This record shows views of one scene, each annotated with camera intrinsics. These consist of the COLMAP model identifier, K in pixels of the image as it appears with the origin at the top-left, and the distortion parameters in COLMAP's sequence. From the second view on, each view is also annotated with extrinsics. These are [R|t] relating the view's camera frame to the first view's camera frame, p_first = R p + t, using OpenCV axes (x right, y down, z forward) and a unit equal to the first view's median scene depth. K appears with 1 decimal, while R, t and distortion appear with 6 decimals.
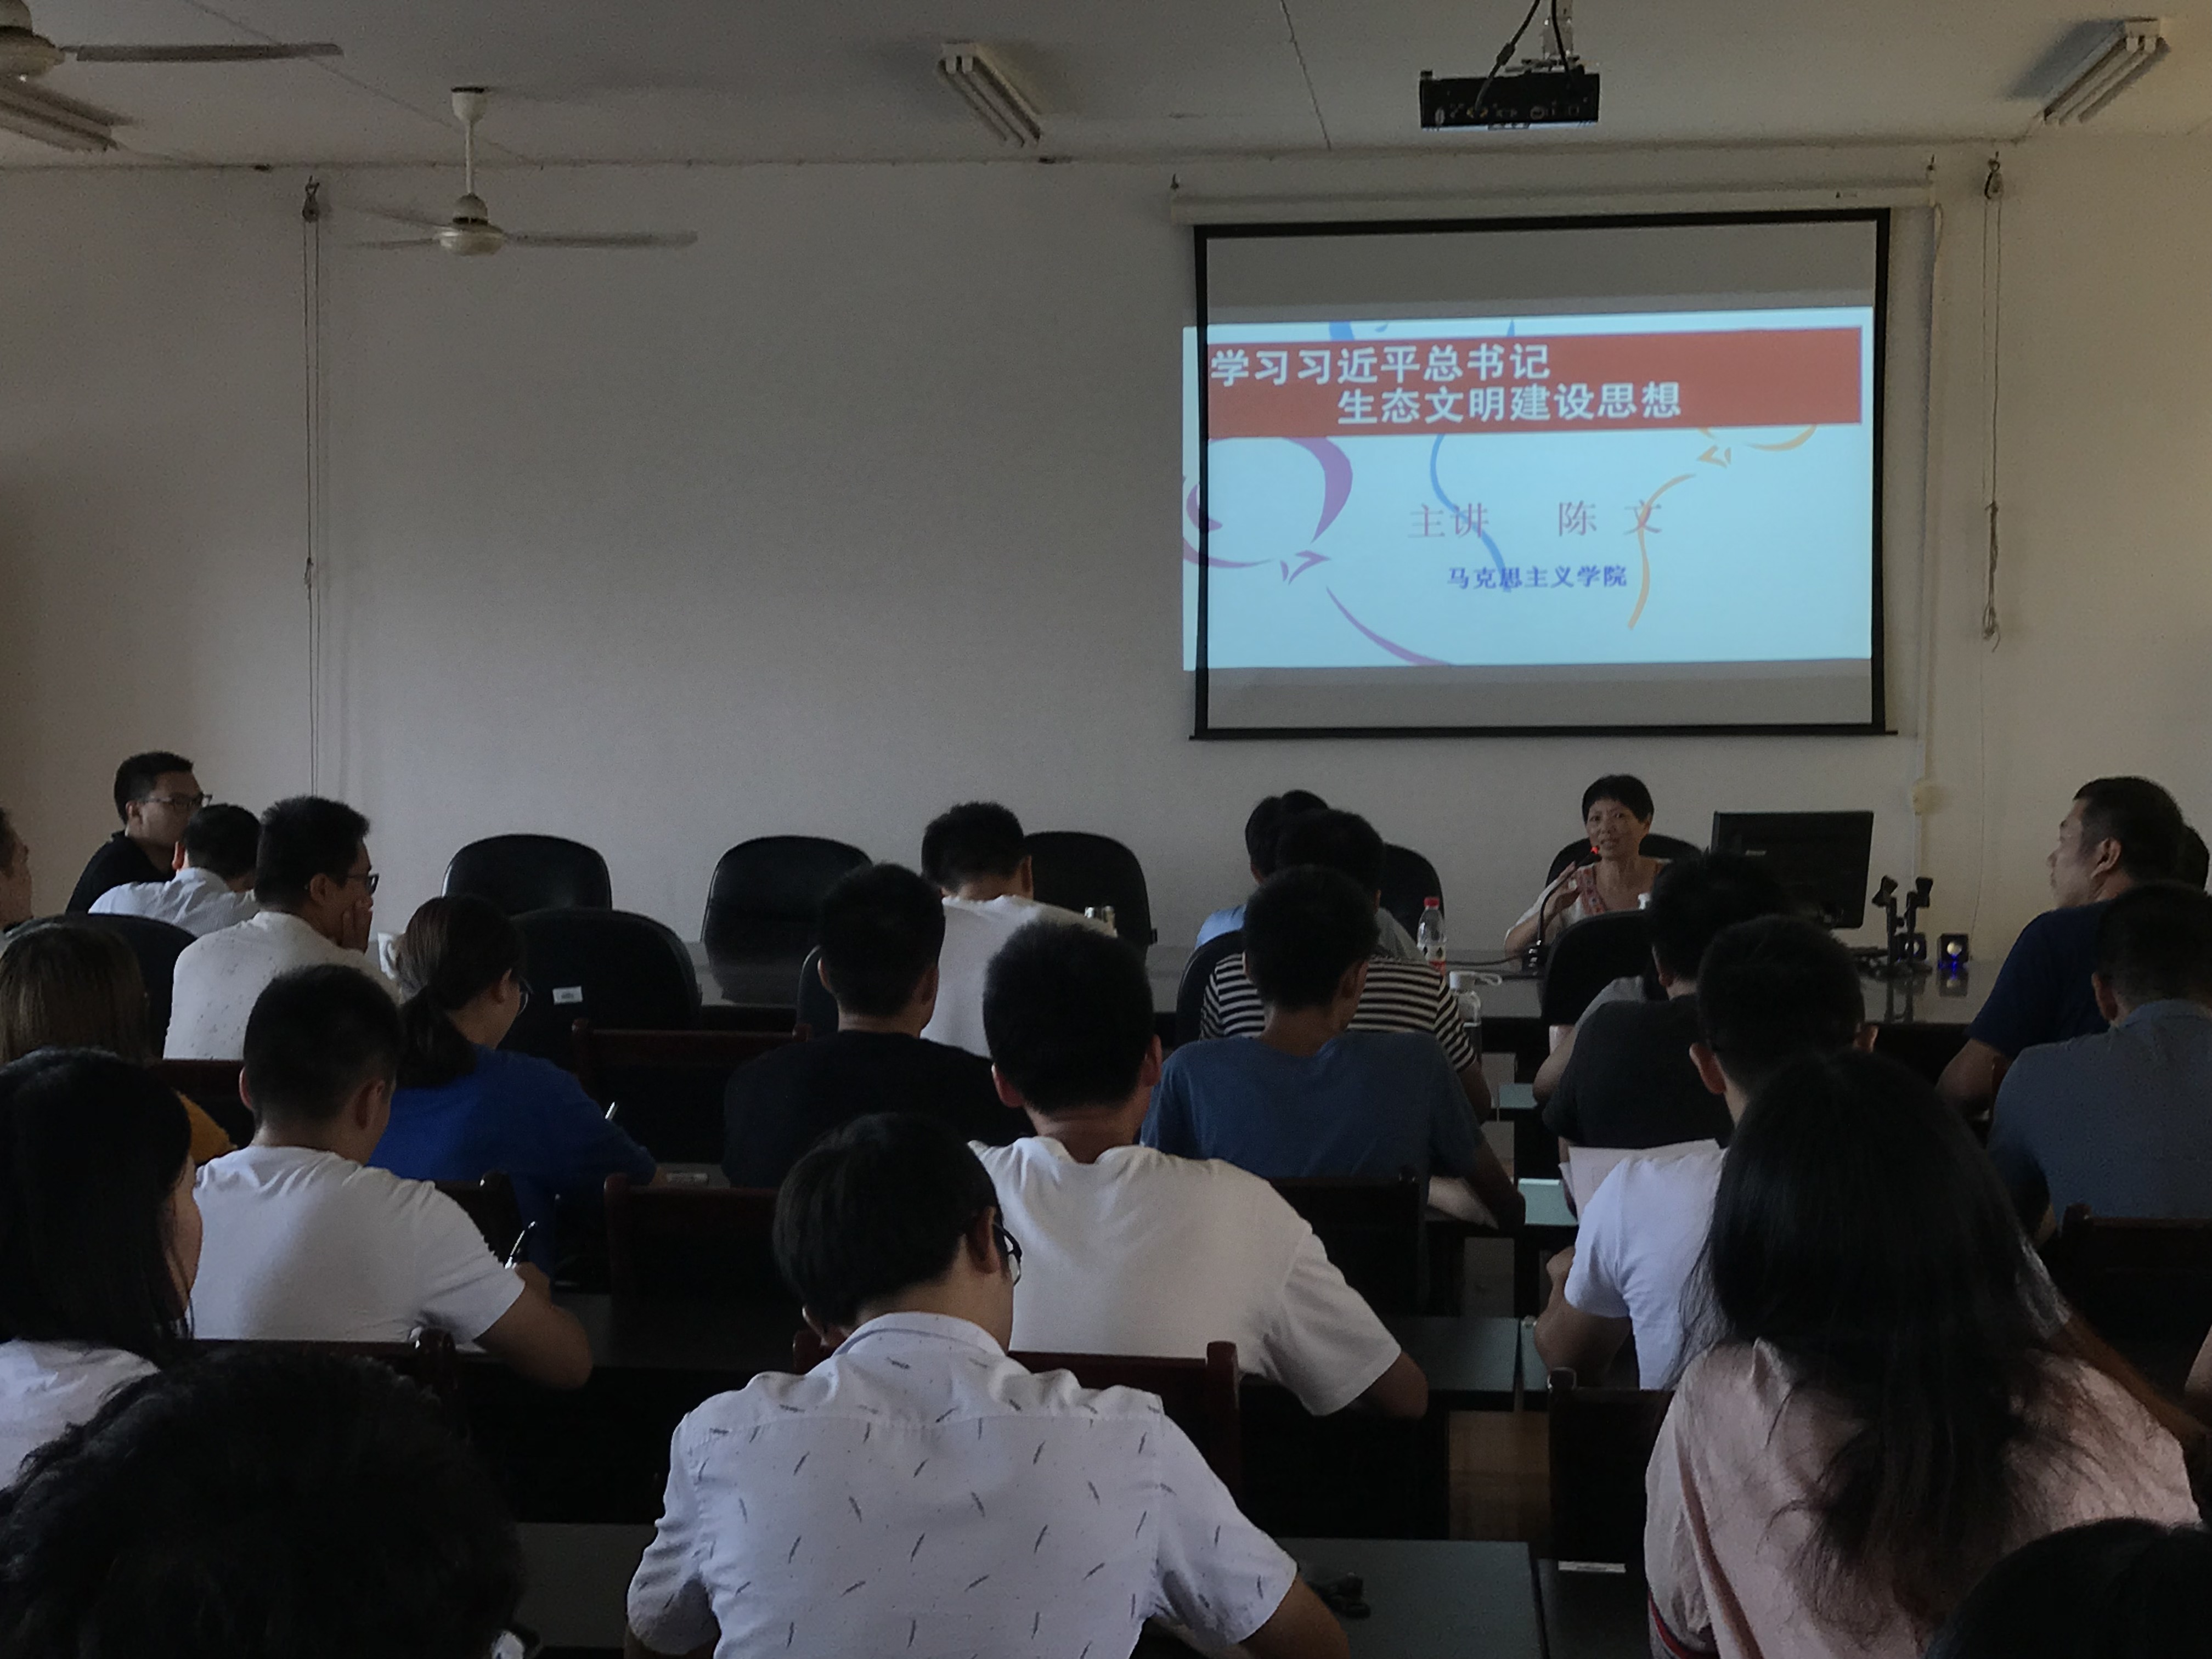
lens RADIAL K [[3545.6, 0, 1103.6], [0, 3545.6, 766.2], [0, 0, 1]] dist [0.147224, -0.214406]
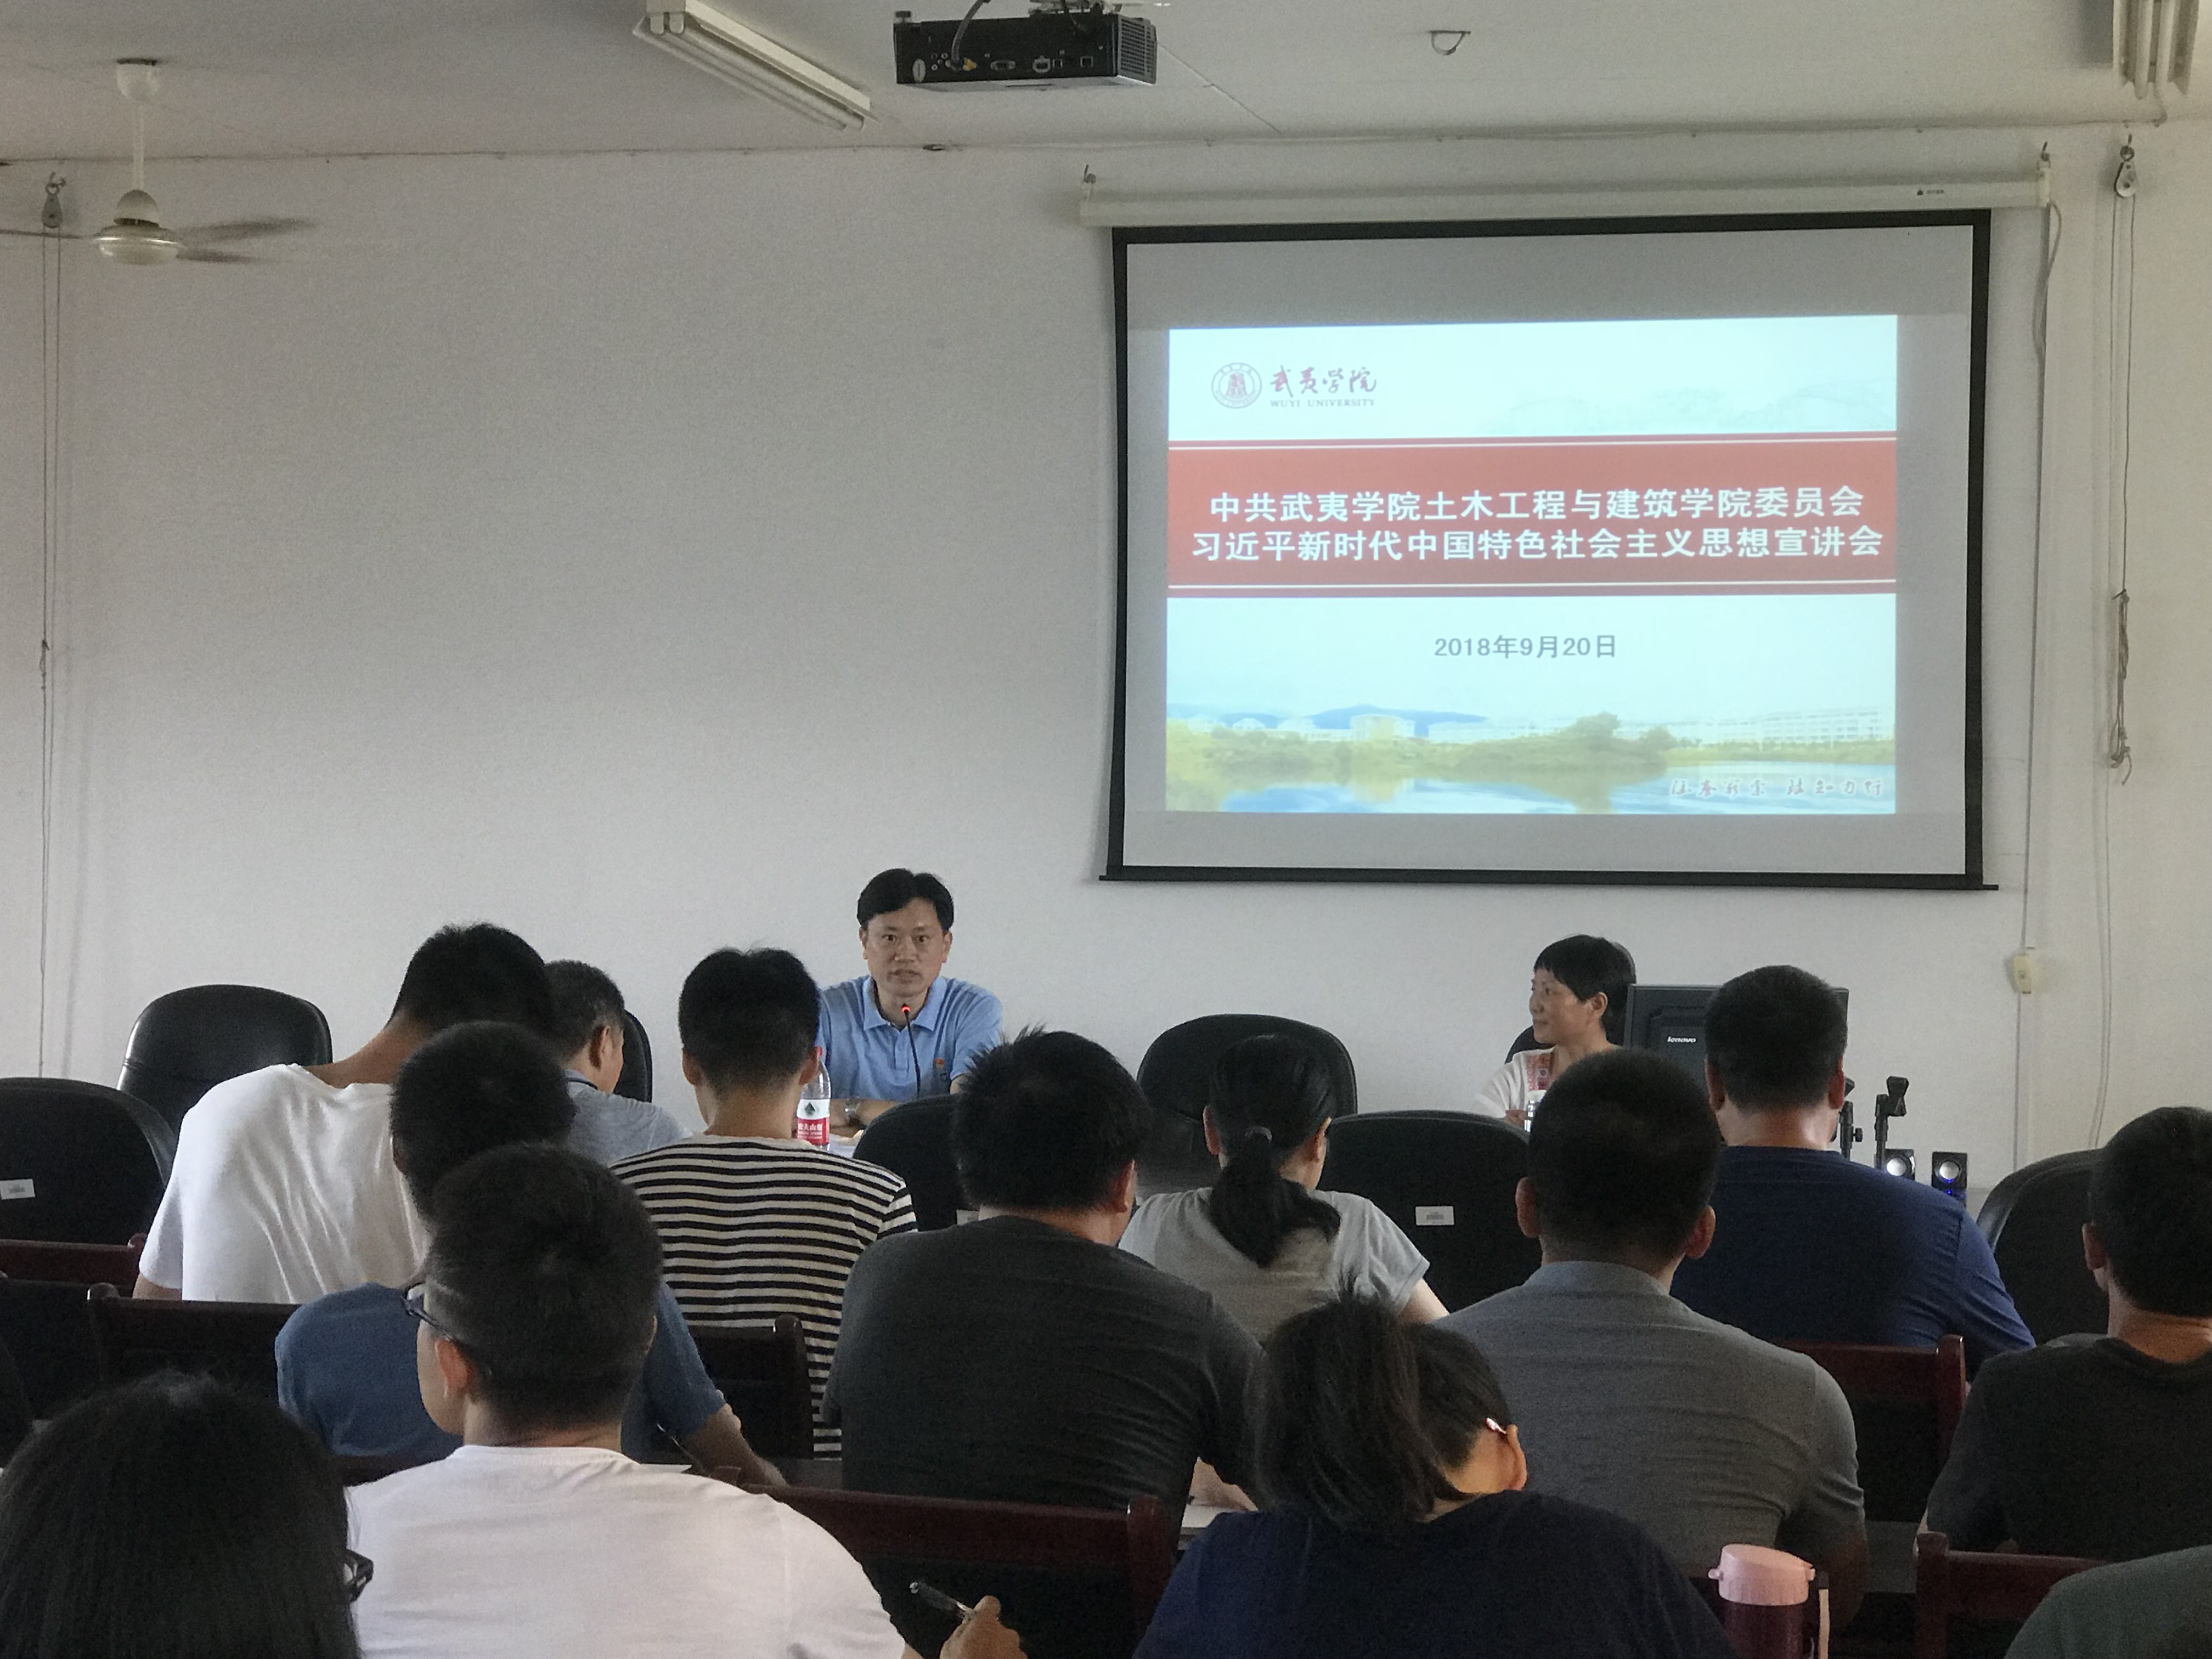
lens RADIAL K [[4346.7, 0, 1106.0], [0, 4346.7, 829.5], [0, 0, 1]] dist [-0.252822, 2.907998]
pose [[0.992684, 0.015620, -0.119728, 0.144356], [-0.017780, 0.999697, -0.017000, -0.002543], [0.119426, 0.019004, 0.992661, 0.051088]]
